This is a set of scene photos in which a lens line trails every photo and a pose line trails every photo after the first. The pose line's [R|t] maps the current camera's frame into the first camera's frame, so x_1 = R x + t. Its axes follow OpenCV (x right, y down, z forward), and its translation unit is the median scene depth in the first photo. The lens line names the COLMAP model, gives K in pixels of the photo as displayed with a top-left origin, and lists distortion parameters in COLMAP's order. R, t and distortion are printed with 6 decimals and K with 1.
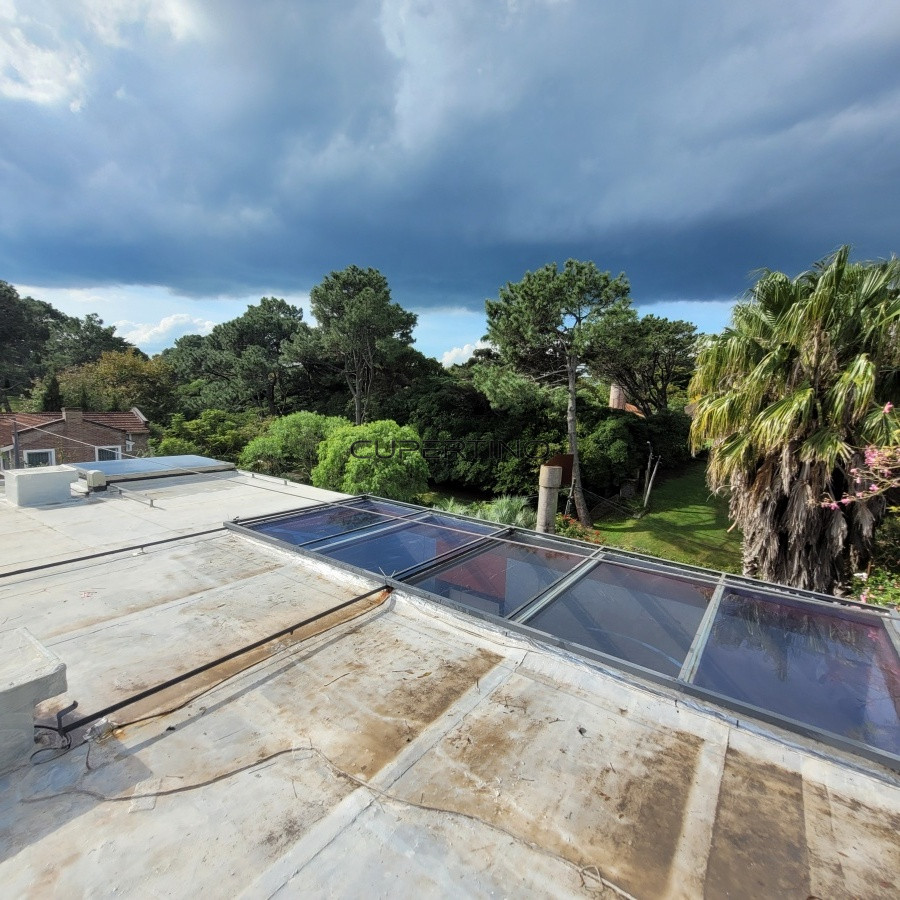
lens RADIAL K [[479.3, 0, 446.3], [0, 479.3, 456.6], [0, 0, 1]] dist [0.013146, -0.002236]
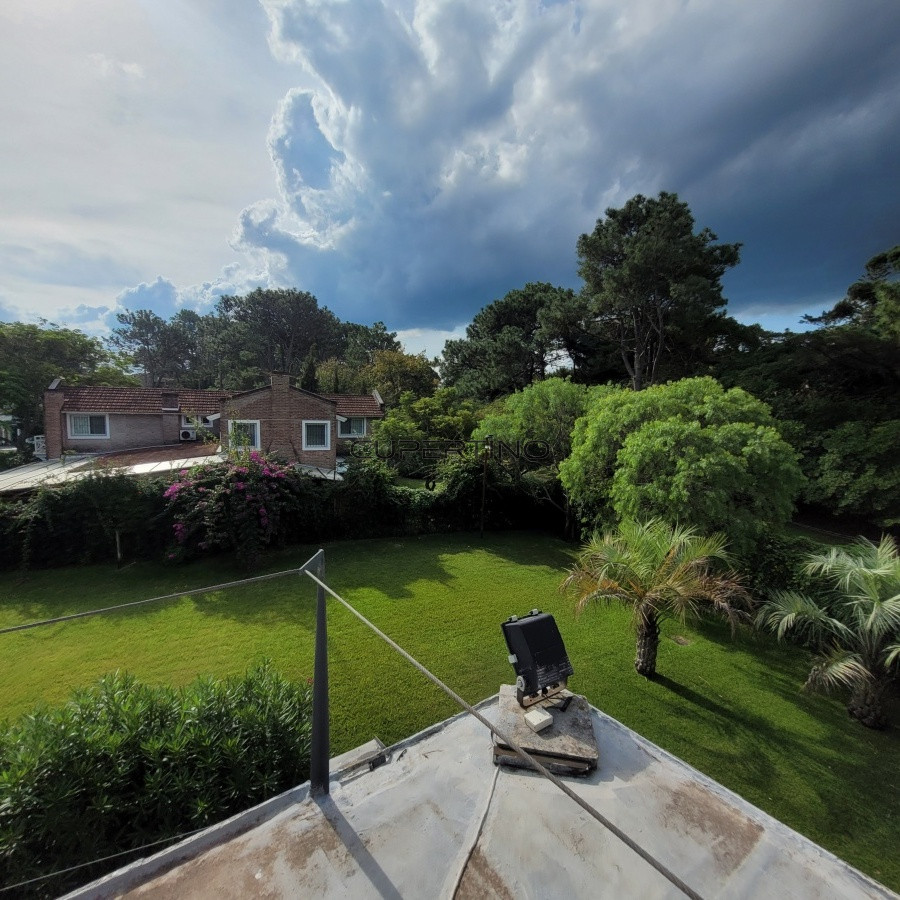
lens RADIAL K [[472.6, 0, 450.0], [0, 472.6, 450.0], [0, 0, 1]] dist [0.001302, 0.000280]
pose [[0.855239, 0.026150, -0.517573, -0.194241], [-0.053321, 0.997866, -0.037692, 0.094535], [0.515483, 0.059834, 0.854808, 0.899658]]
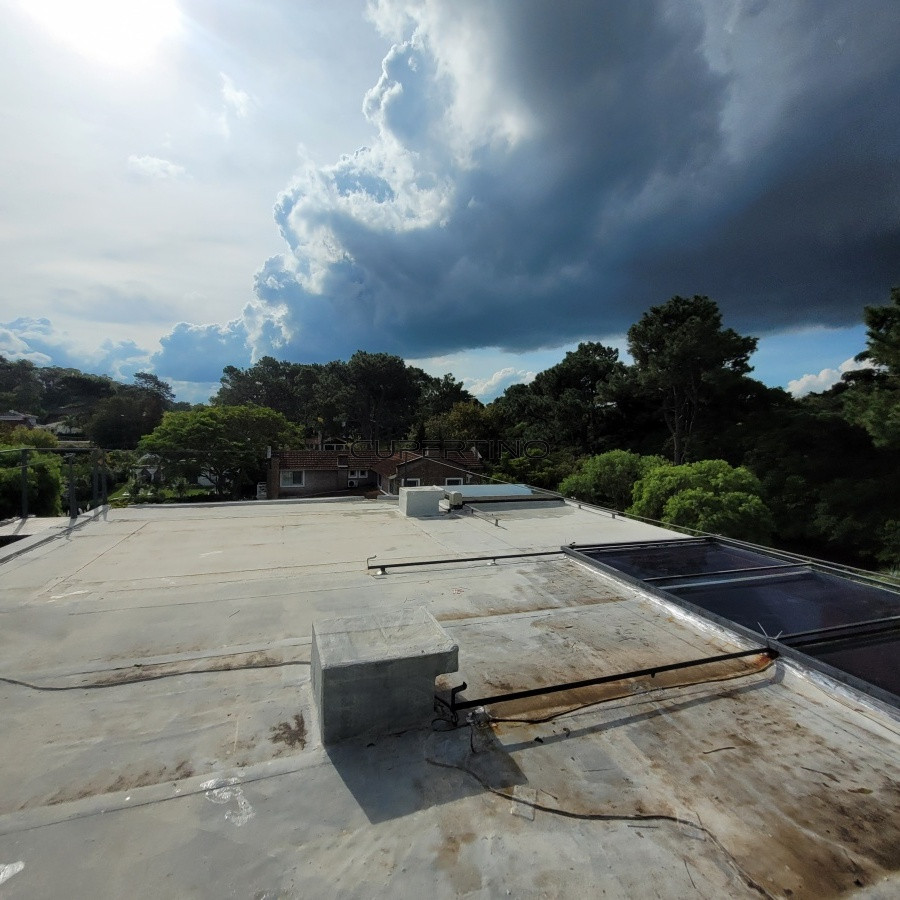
lens RADIAL K [[479.3, 0, 446.3], [0, 479.3, 456.6], [0, 0, 1]] dist [0.013146, -0.002236]
pose [[0.812889, 0.009531, -0.582340, -0.027961], [-0.058929, 0.996081, -0.065957, 0.011463], [0.579429, 0.087933, 0.810265, 0.008064]]
